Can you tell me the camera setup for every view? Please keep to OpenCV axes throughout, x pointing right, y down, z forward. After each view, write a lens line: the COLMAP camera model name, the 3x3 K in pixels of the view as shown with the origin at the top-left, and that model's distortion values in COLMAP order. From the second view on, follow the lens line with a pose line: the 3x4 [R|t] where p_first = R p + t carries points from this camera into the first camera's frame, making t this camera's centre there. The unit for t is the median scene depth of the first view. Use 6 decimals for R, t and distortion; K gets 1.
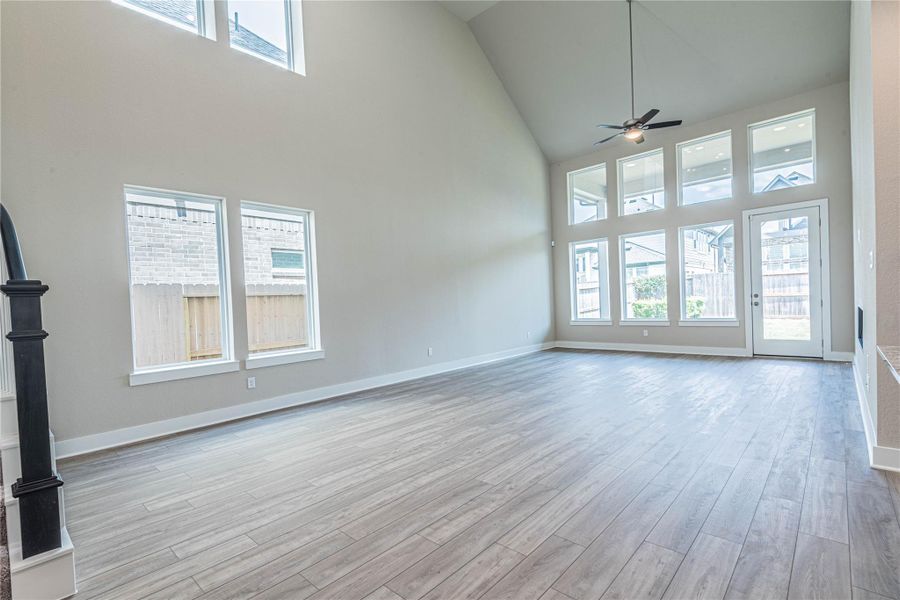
lens RADIAL K [[418.0, 0, 447.7], [0, 418.0, 304.0], [0, 0, 1]] dist [0.018831, -0.007503]
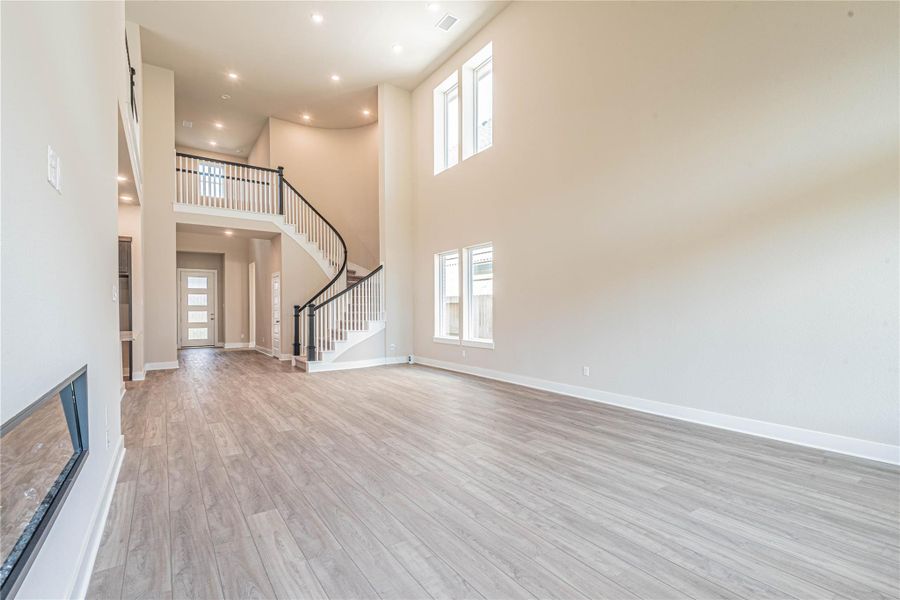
lens RADIAL K [[418.0, 0, 453.3], [0, 418.0, 313.7], [0, 0, 1]] dist [0.018831, -0.007503]
pose [[-0.222222, 0.049073, -0.973760, 0.856576], [-0.000529, 0.998726, 0.050452, -0.048166], [0.974996, 0.011726, -0.221913, 0.924139]]
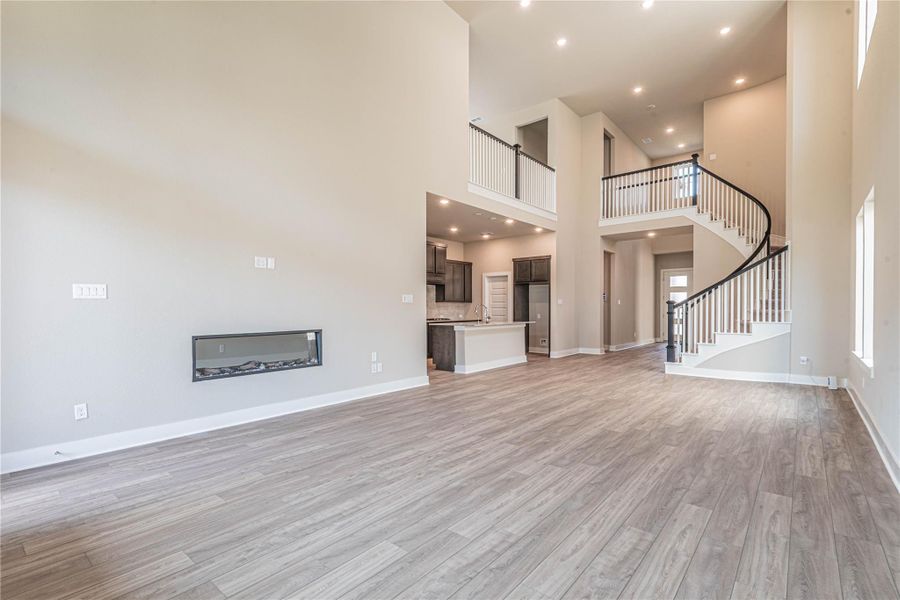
lens RADIAL K [[418.0, 0, 445.4], [0, 418.0, 313.5], [0, 0, 1]] dist [0.018831, -0.007503]
pose [[-0.998254, 0.039755, -0.043688, 0.418354], [0.038610, 0.998896, 0.026761, -0.034543], [0.044704, 0.025028, -0.998687, 1.367338]]
